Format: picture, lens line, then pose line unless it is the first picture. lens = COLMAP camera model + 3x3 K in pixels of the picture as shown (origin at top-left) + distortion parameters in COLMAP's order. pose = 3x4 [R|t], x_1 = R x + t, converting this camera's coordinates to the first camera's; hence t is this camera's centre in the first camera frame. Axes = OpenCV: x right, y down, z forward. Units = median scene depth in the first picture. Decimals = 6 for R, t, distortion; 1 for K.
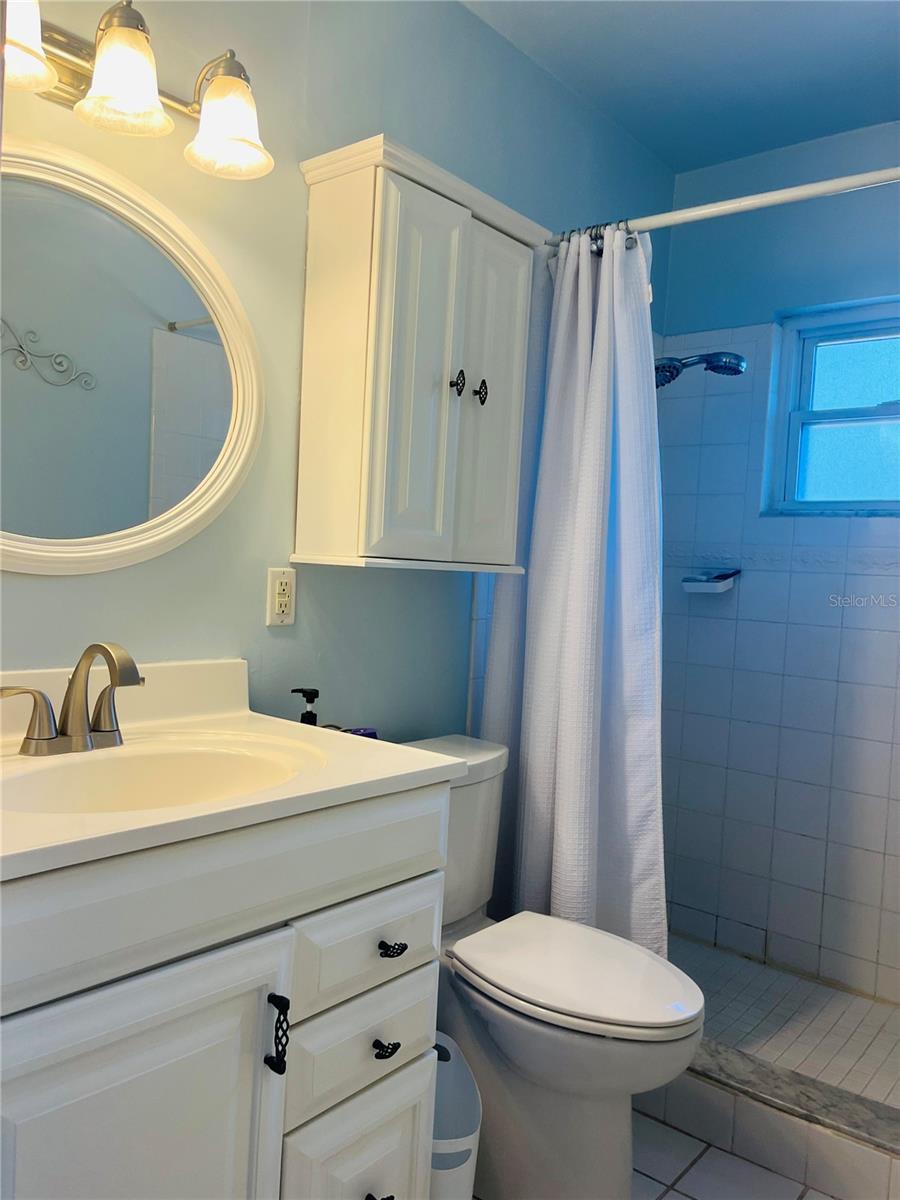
lens RADIAL K [[917.6, 0, 453.3], [0, 917.6, 604.8], [0, 0, 1]] dist [0.076270, -0.117936]
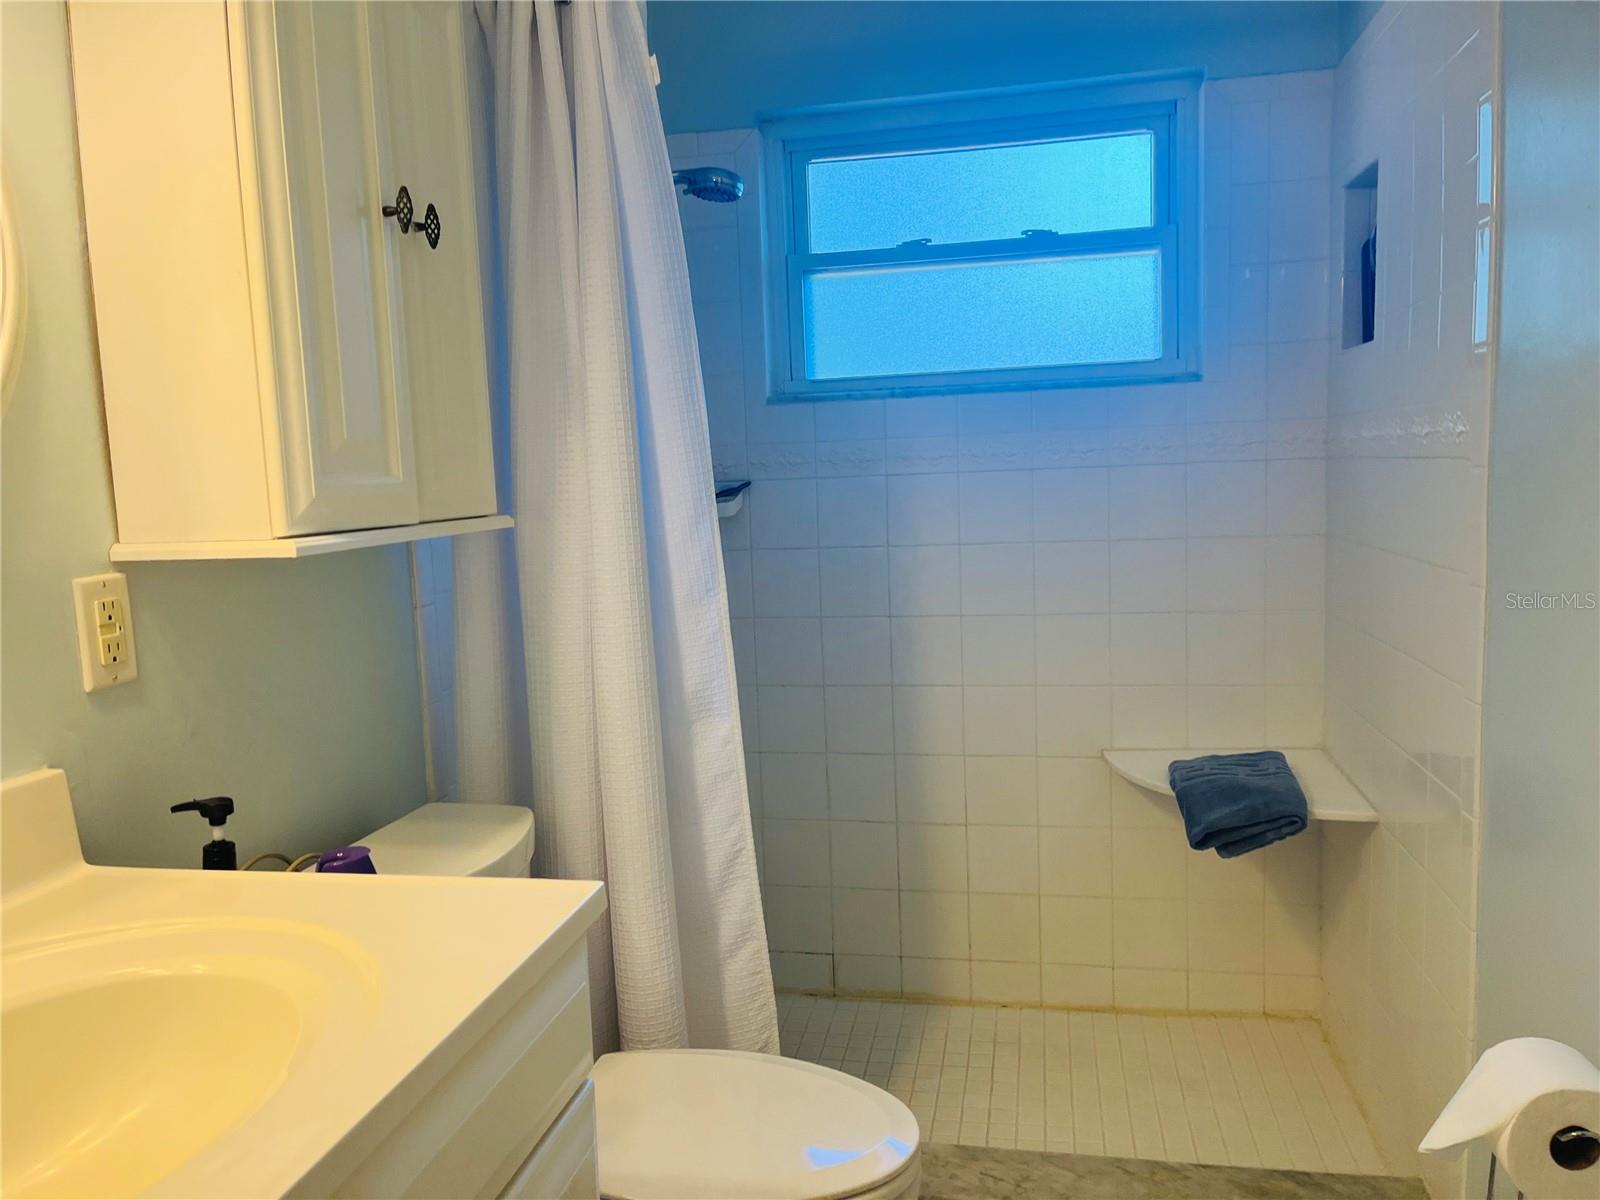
lens RADIAL K [[1223.5, 0, 800.5], [0, 1223.5, 603.6], [0, 0, 1]] dist [0.076270, -0.117936]
pose [[0.877463, -0.138151, 0.459319, -0.139857], [0.103383, 0.989587, 0.100143, -0.045553], [-0.468371, -0.040387, 0.882608, 0.180753]]
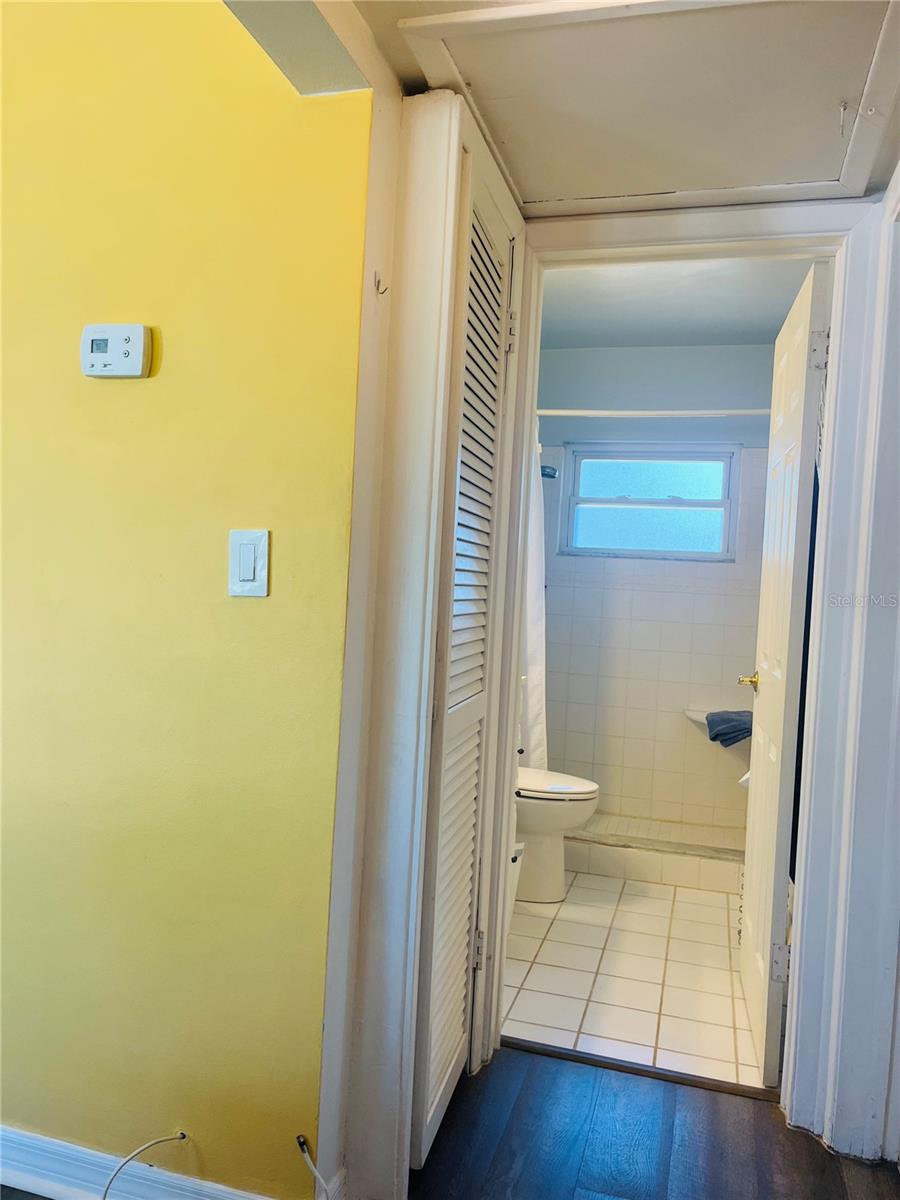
lens RADIAL K [[917.6, 0, 453.3], [0, 917.6, 604.8], [0, 0, 1]] dist [0.076270, -0.117936]
pose [[0.918510, -0.011302, 0.395235, -0.715568], [0.010267, 0.999936, 0.004734, -0.015462], [-0.395264, -0.000291, 0.918568, -0.701845]]
